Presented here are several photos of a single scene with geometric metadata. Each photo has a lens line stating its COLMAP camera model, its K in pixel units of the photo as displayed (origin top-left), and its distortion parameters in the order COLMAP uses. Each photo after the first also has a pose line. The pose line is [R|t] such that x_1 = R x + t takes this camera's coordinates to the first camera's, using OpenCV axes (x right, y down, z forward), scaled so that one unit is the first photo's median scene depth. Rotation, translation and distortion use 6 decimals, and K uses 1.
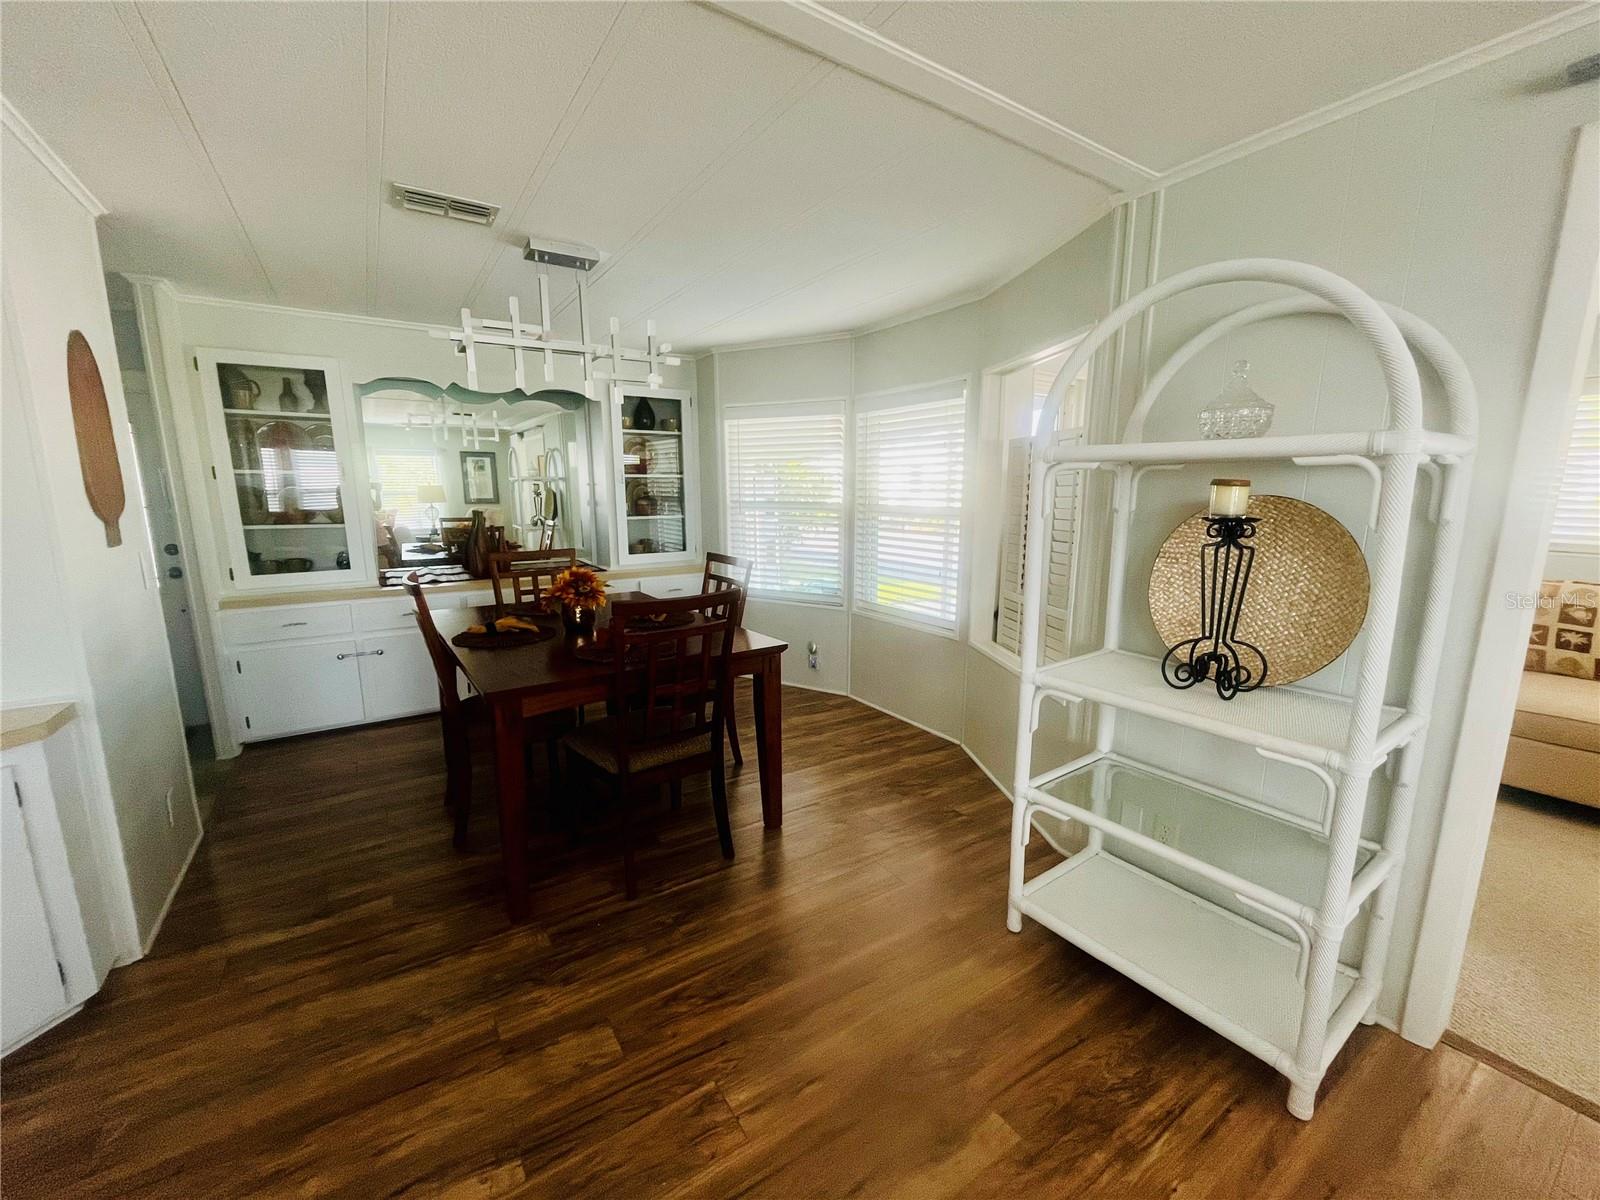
lens RADIAL K [[647.5, 0, 801.1], [0, 647.5, 608.1], [0, 0, 1]] dist [-0.002664, 0.000094]
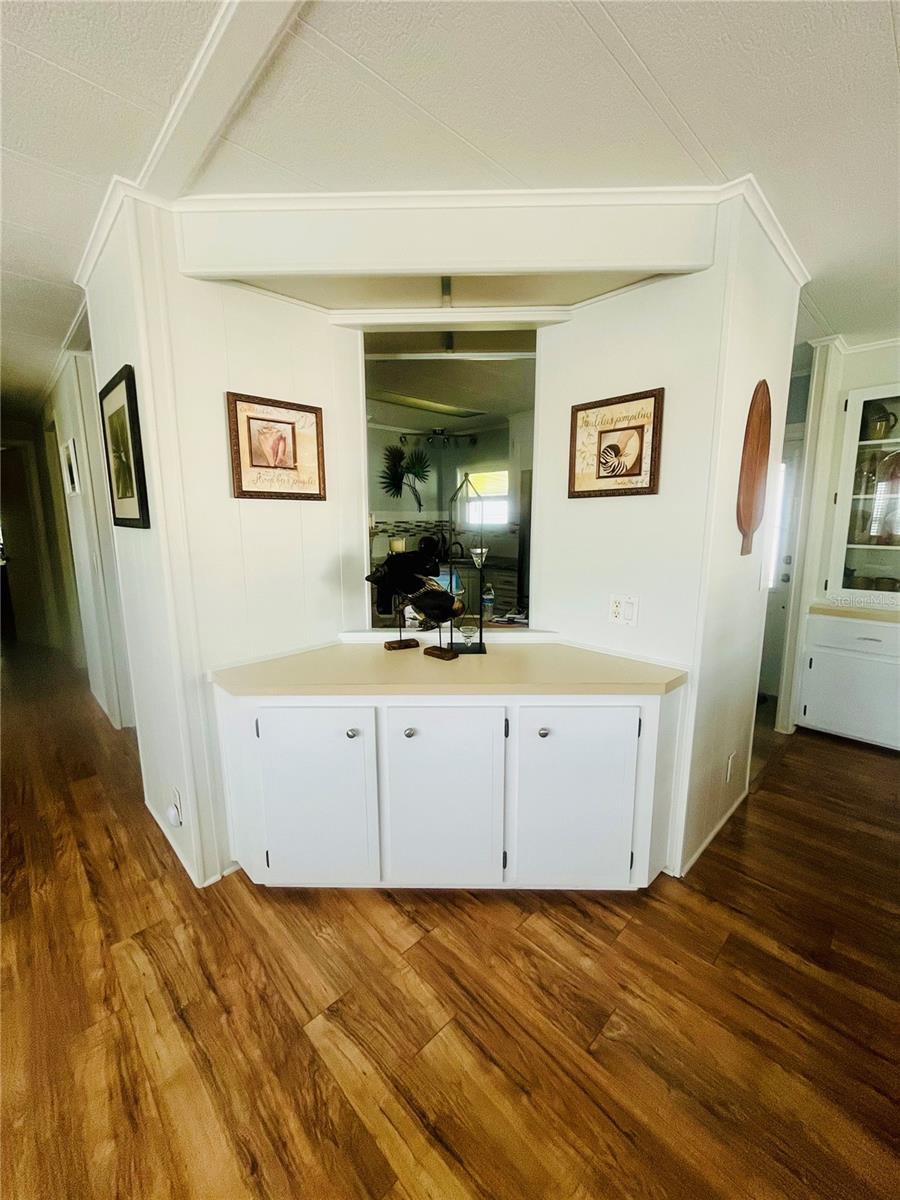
lens RADIAL K [[485.6, 0, 445.1], [0, 485.6, 602.6], [0, 0, 1]] dist [-0.002664, 0.000094]
pose [[0.179666, 0.158101, -0.970940, -0.157268], [-0.171329, 0.976945, 0.127376, -0.016330], [0.968693, 0.143465, 0.202611, 0.168799]]
